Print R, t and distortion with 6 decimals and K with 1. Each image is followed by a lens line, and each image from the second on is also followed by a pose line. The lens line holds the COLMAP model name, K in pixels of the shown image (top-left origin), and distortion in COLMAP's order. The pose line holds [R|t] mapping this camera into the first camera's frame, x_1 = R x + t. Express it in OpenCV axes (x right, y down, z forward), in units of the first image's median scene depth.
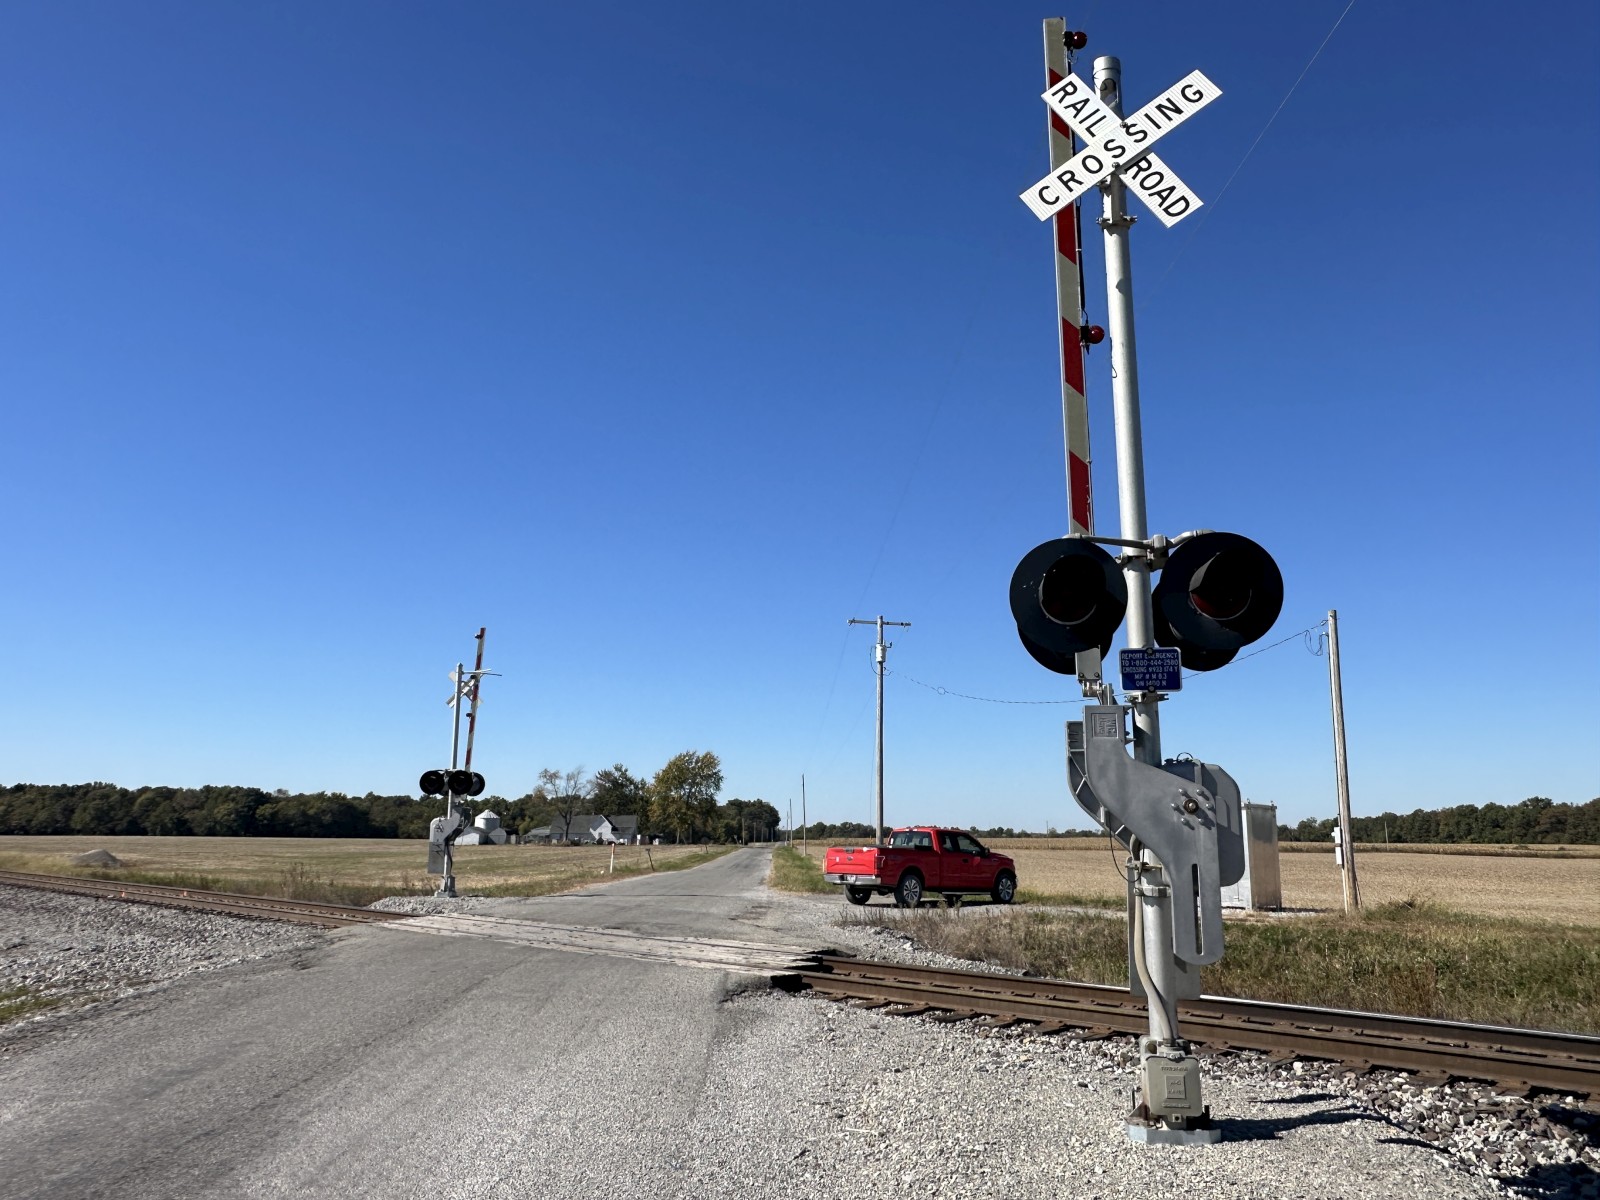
lens RADIAL K [[1118.6, 0, 791.7], [0, 1118.6, 604.1], [0, 0, 1]] dist [-0.005263, 0.004888]
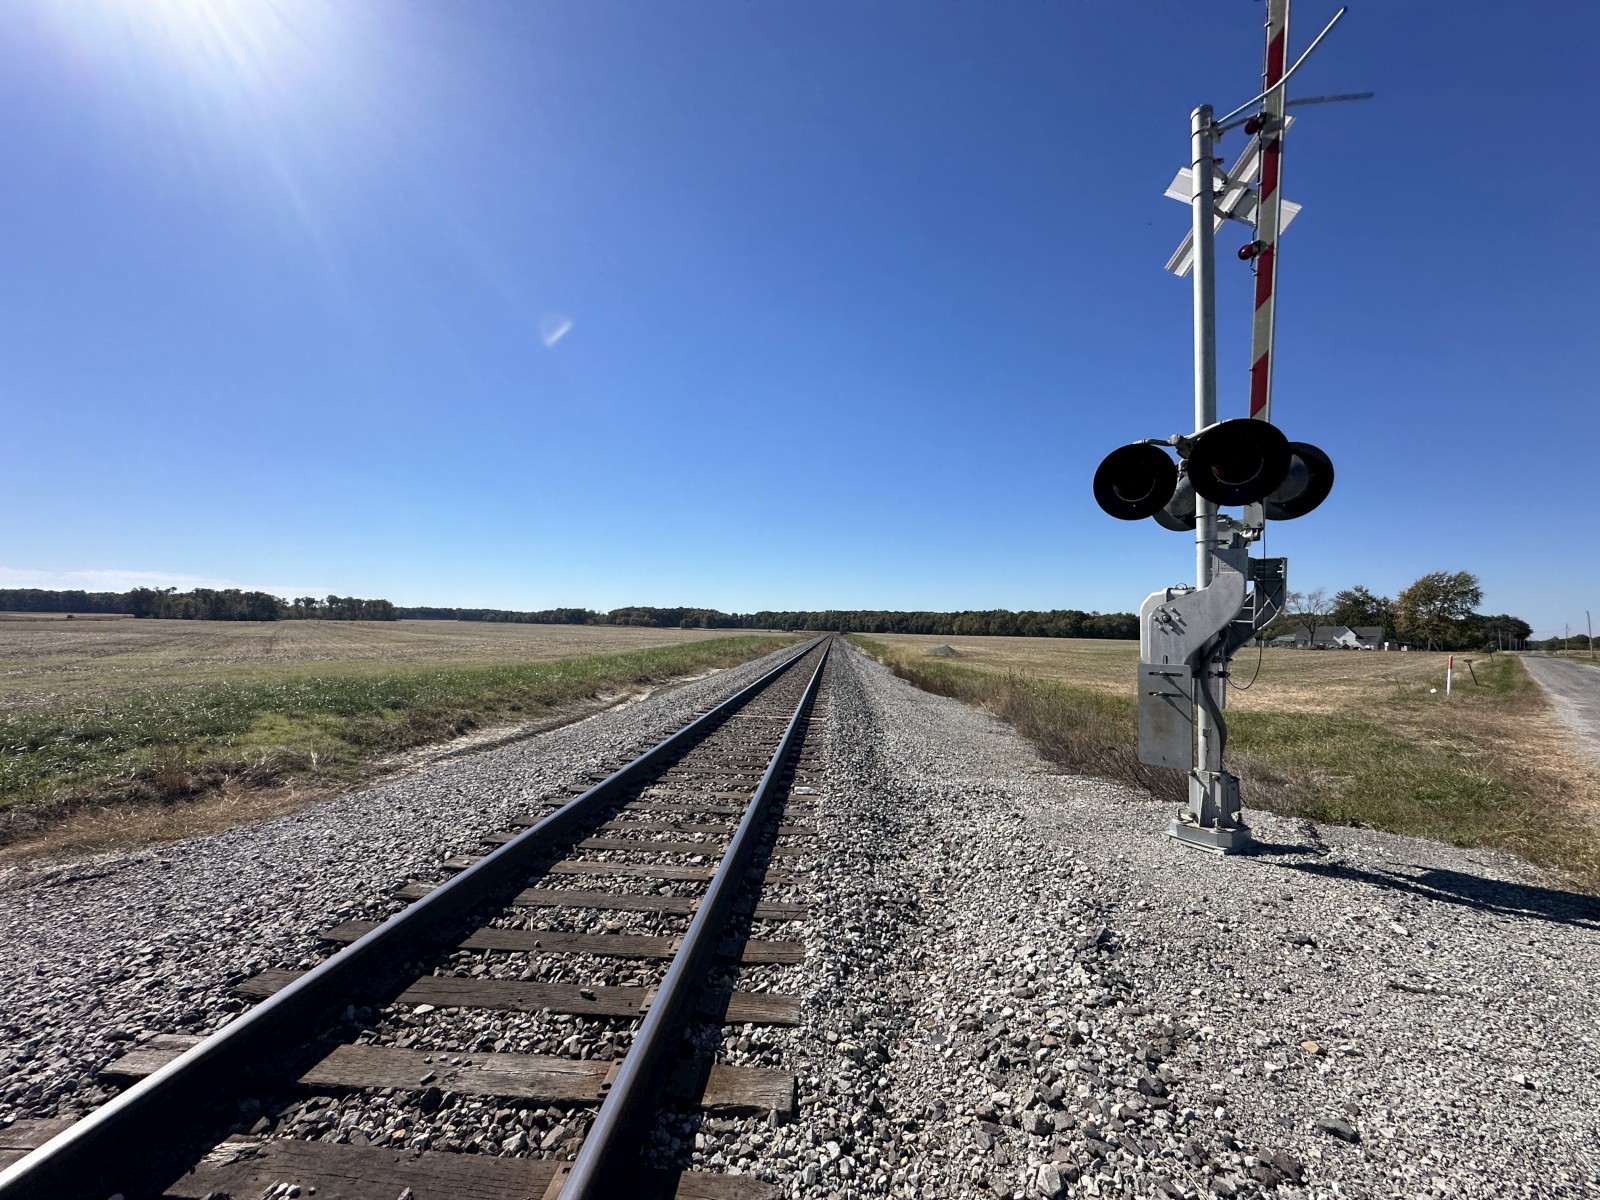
lens RADIAL K [[647.1, 0, 799.0], [0, 647.1, 601.7], [0, 0, 1]] dist [-0.000952, 0.000375]
pose [[0.656223, -0.024445, -0.754171, -0.778471], [0.135795, 0.986983, 0.086167, 0.520479], [0.742248, -0.158958, 0.651000, 2.543092]]
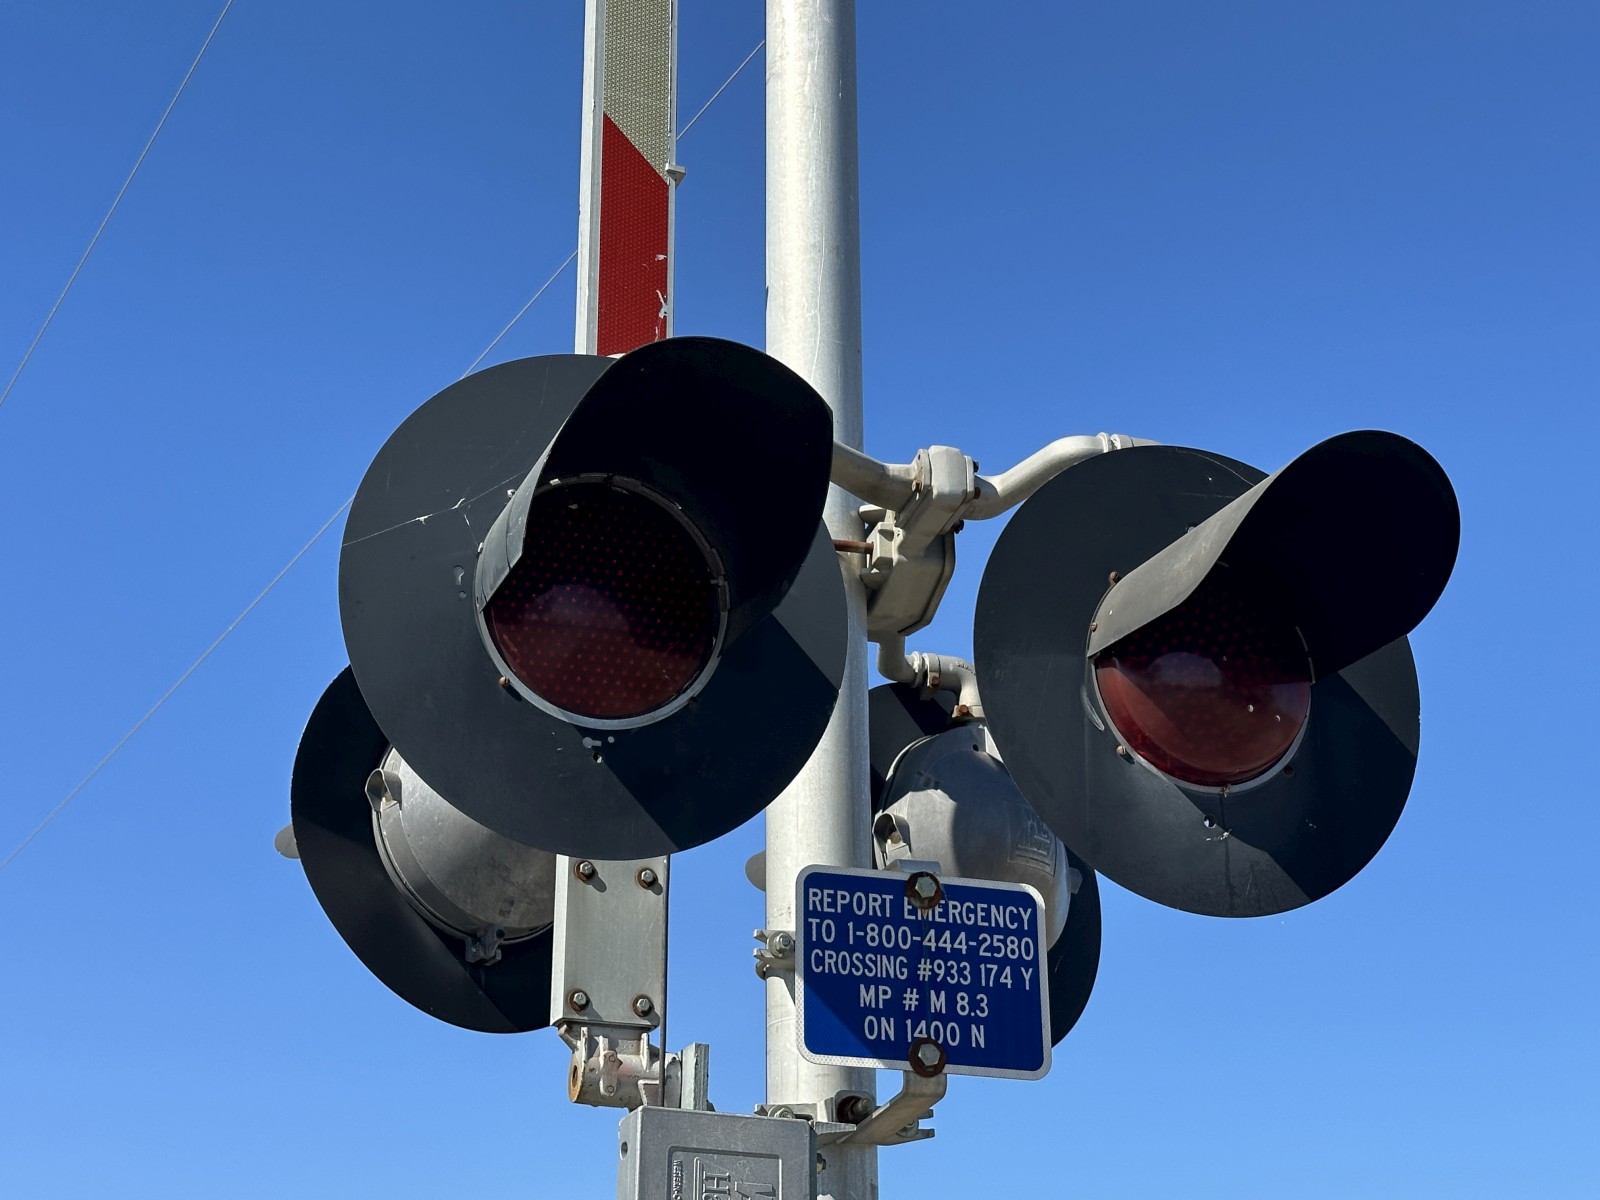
lens RADIAL K [[2459.0, 0, 800.0], [0, 2459.0, 600.0], [0, 0, 1]] dist [0.159650, 0.083501]
pose [[0.871059, 0.185625, 0.454752, 0.038449], [-0.086158, 0.969228, -0.230596, 0.065590], [-0.483562, 0.161682, 0.860248, 0.365919]]
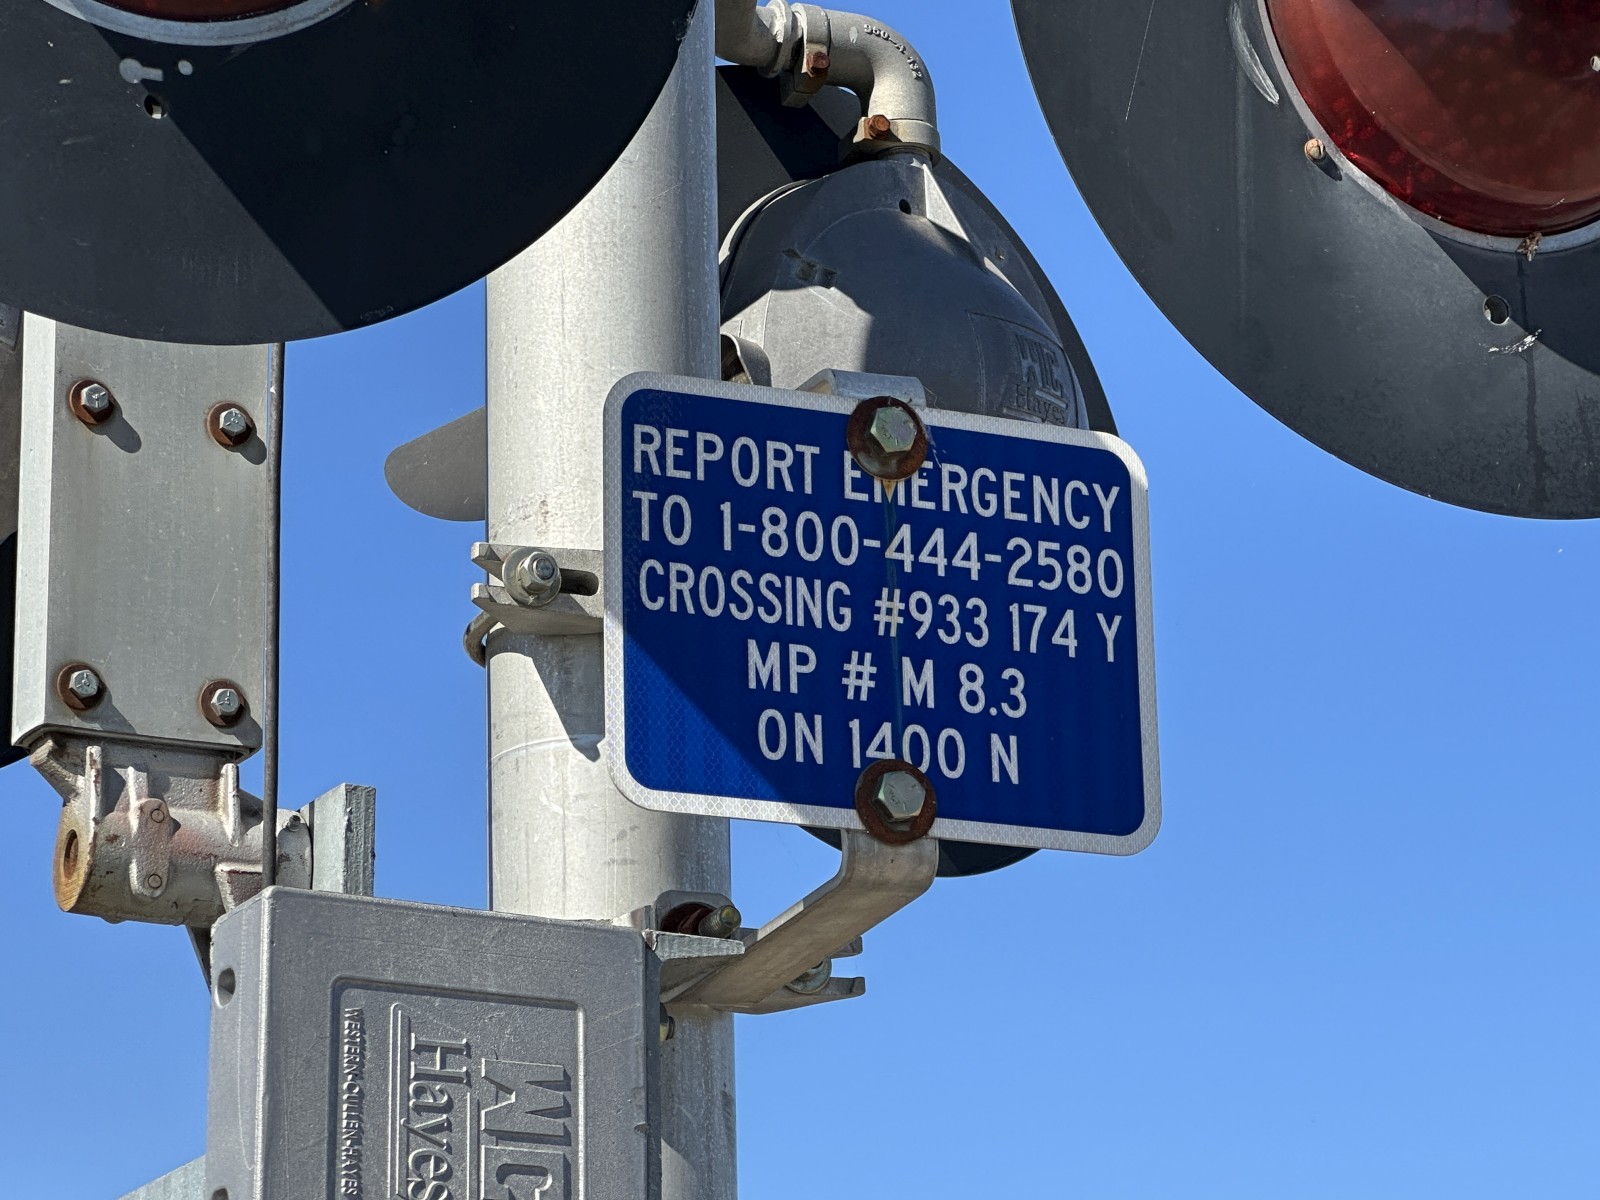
lens RADIAL K [[4590.5, 0, 800.0], [0, 4590.5, 600.0], [0, 0, 1]] dist [-0.461815, 12.657892]
pose [[0.808038, 0.158138, 0.567509, 0.052828], [-0.086583, 0.984717, -0.151115, 0.076318], [-0.582733, 0.072970, 0.809381, 0.429727]]
